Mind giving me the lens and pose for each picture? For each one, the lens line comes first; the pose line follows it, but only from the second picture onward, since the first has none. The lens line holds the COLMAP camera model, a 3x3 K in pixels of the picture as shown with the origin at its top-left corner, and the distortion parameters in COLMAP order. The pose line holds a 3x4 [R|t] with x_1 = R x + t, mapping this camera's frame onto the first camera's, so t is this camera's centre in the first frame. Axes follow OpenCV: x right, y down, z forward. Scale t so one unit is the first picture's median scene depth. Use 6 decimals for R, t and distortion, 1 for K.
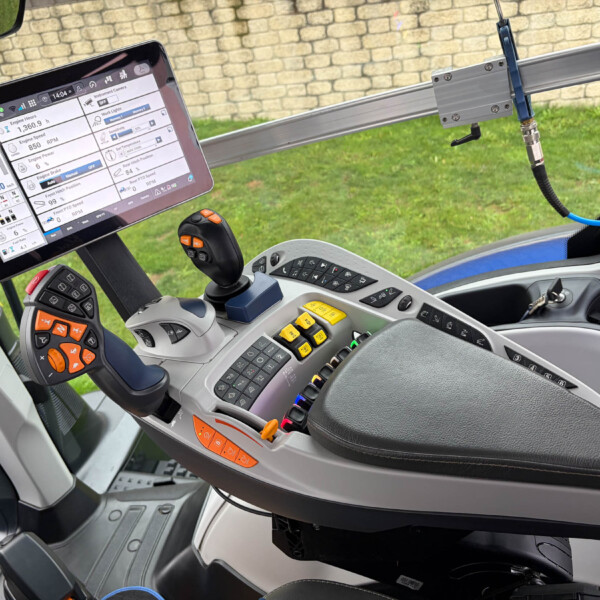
lens RADIAL K [[595.7, 0, 300.0], [0, 595.7, 300.0], [0, 0, 1]] dist [0.034958, -0.033766]
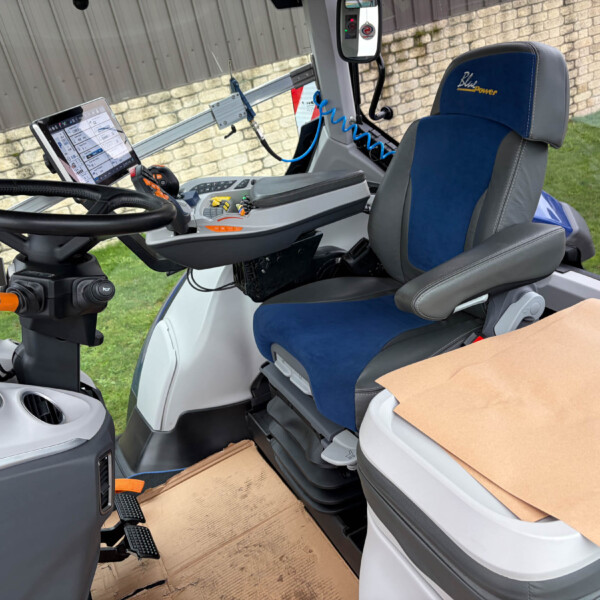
lens RADIAL K [[595.7, 0, 300.0], [0, 595.7, 300.0], [0, 0, 1]] dist [0.034958, -0.033766]
pose [[0.748721, -0.280626, 0.600555, -1.129743], [0.430257, 0.894931, -0.118227, 0.715601], [-0.504278, 0.346912, 0.790794, -0.712424]]
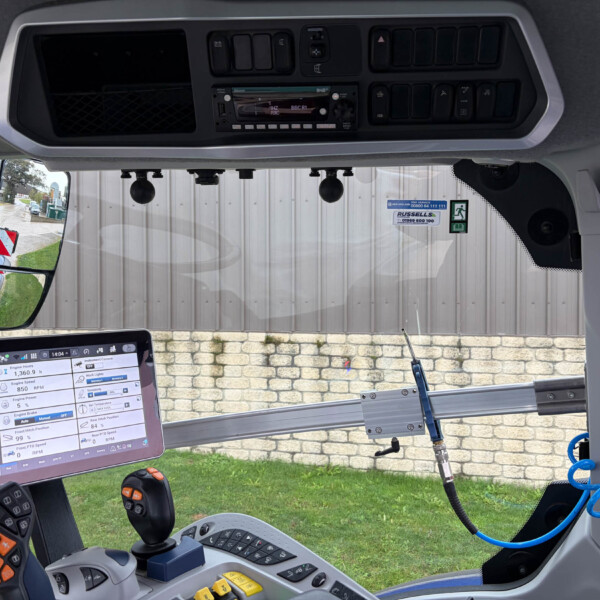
lens RADIAL K [[591.0, 0, 299.6], [0, 591.0, 314.0], [0, 0, 1]] dist [-0.015876, -0.034262]
pose [[0.986524, 0.160475, 0.031921, 0.031699], [-0.121130, 0.847456, -0.516861, 0.137895], [-0.109995, 0.506029, 0.855474, -0.113103]]
